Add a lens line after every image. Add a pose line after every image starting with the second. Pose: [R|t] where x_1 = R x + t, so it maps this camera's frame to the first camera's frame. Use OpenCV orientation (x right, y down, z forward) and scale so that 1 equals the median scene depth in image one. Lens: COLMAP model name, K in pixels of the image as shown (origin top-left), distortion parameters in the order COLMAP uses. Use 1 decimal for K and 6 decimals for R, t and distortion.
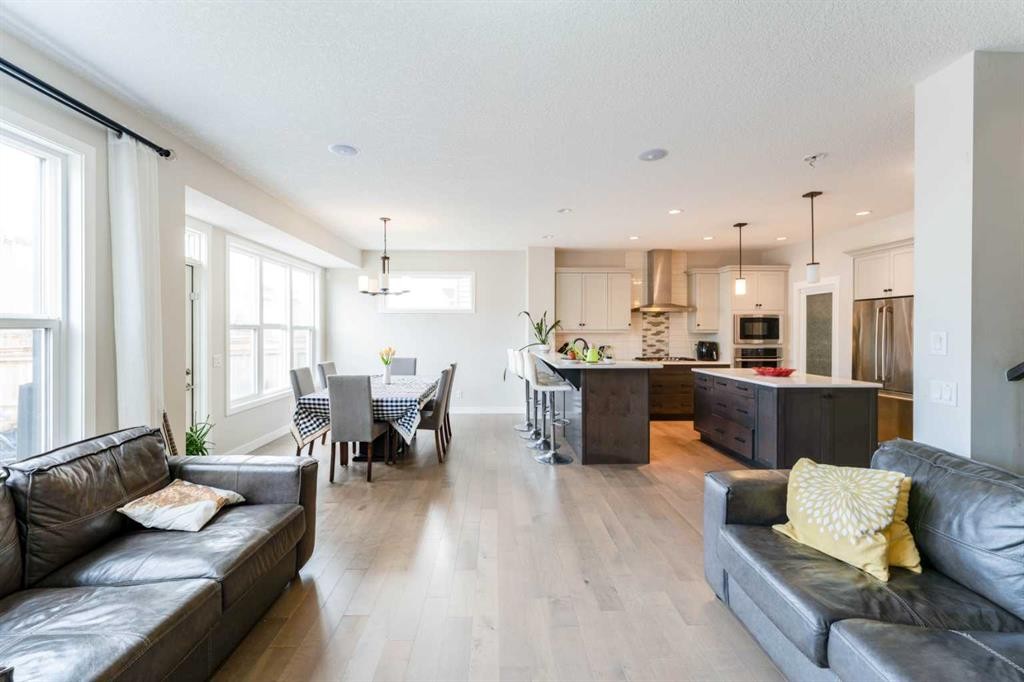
lens RADIAL K [[406.8, 0, 507.6], [0, 406.8, 334.7], [0, 0, 1]] dist [0.003930, -0.000007]
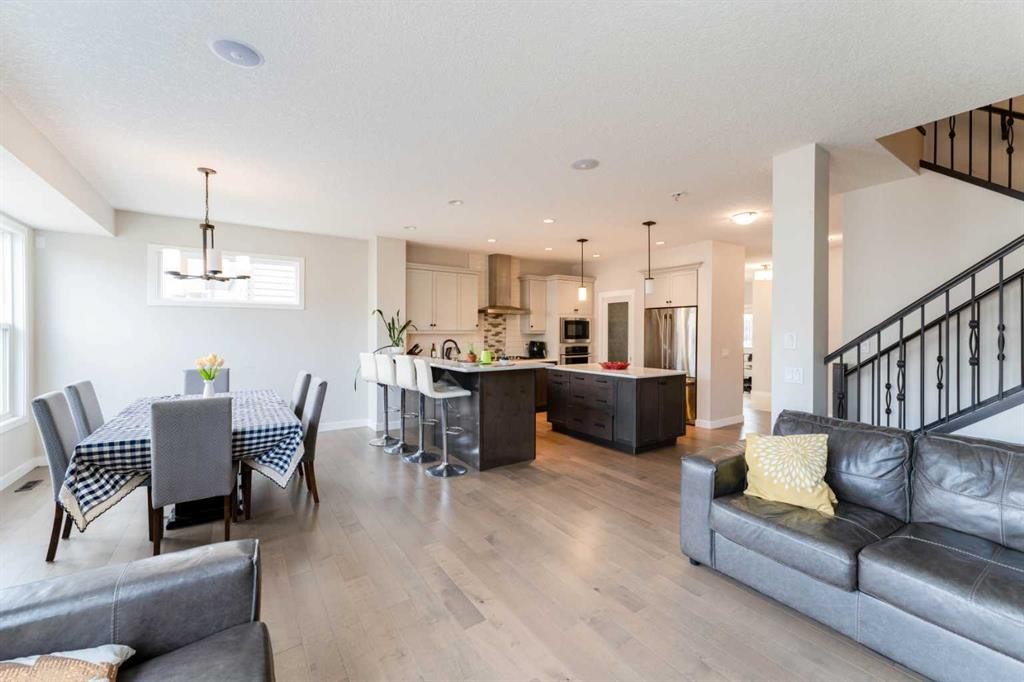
lens RADIAL K [[406.8, 0, 507.6], [0, 406.8, 334.7], [0, 0, 1]] dist [0.003930, -0.000007]
pose [[0.847824, -0.002923, 0.530270, -0.235138], [0.003842, 0.999992, -0.000631, -0.001182], [-0.530264, 0.002572, 0.847829, 0.134874]]
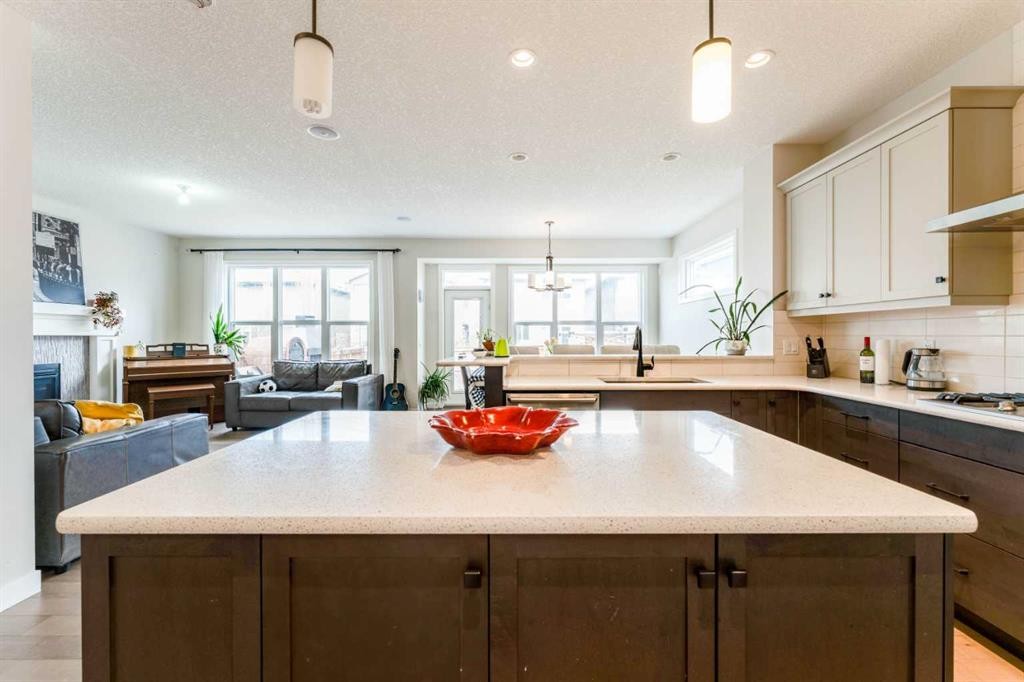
lens RADIAL K [[413.4, 0, 510.4], [0, 413.4, 337.9], [0, 0, 1]] dist [-0.000470, -0.000042]
pose [[-0.026686, 0.003759, -0.999637, 0.840040], [-0.008089, 0.999959, 0.003976, 0.028063], [0.999611, 0.008192, -0.026655, 0.928182]]
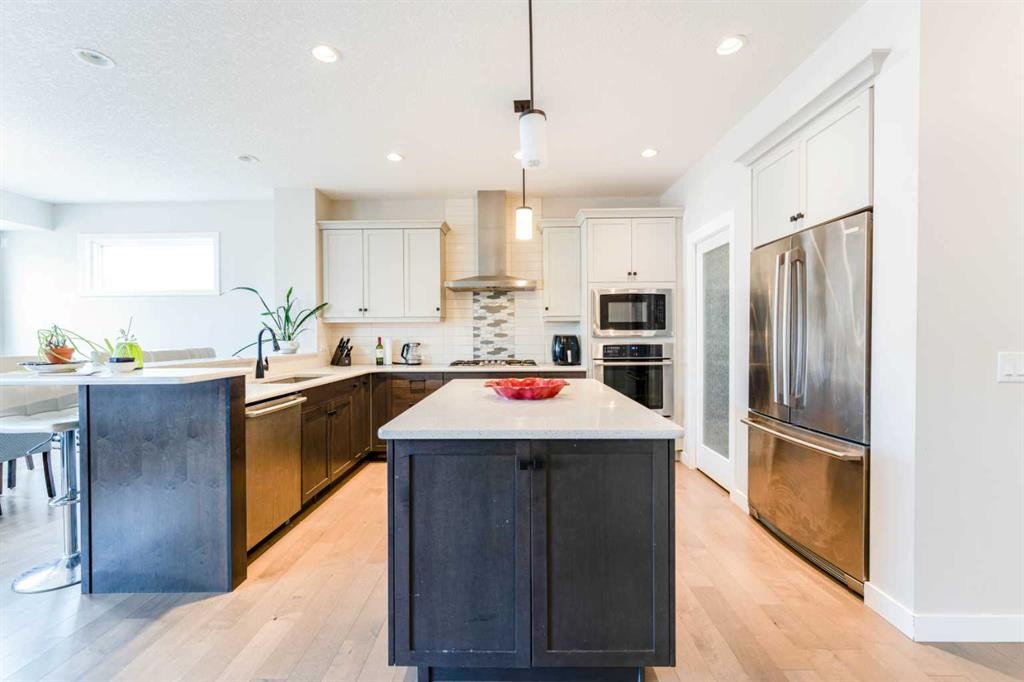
lens RADIAL K [[413.4, 0, 510.4], [0, 413.4, 337.9], [0, 0, 1]] dist [-0.000470, -0.000042]
pose [[0.999019, -0.007328, -0.043677, 0.599199], [0.007150, 0.999965, -0.004236, 0.032663], [0.043706, 0.003919, 0.999037, 0.486449]]
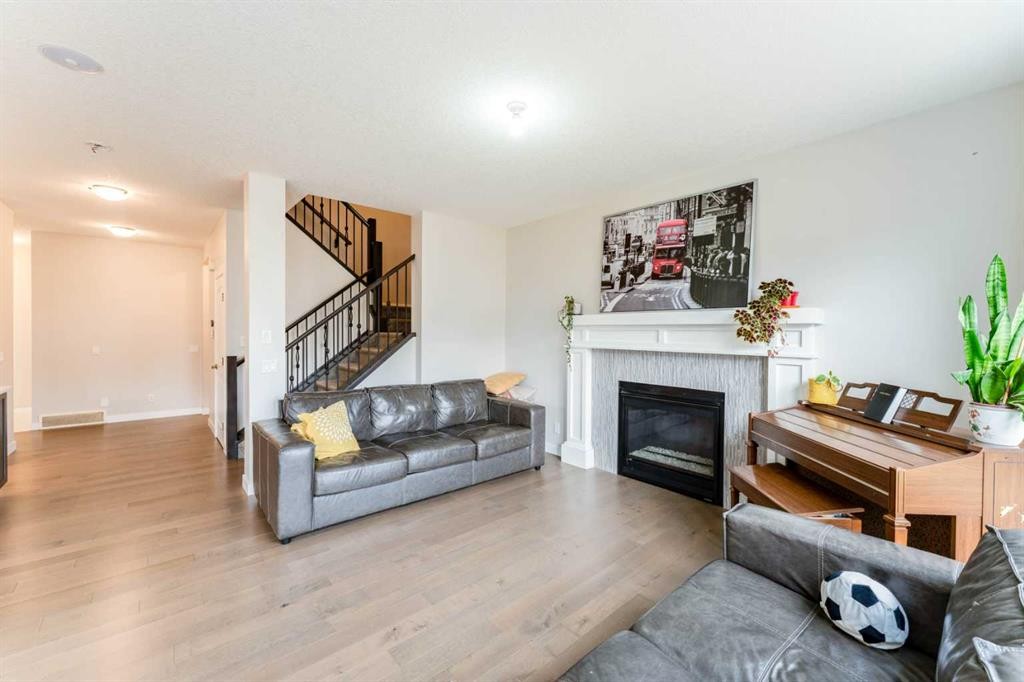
lens RADIAL K [[413.4, 0, 510.4], [0, 413.4, 337.9], [0, 0, 1]] dist [-0.000470, -0.000042]
pose [[-0.638066, -0.018398, 0.769762, -0.388707], [-0.001107, 0.999735, 0.022977, -0.006189], [-0.769981, 0.013808, -0.637917, 0.561350]]
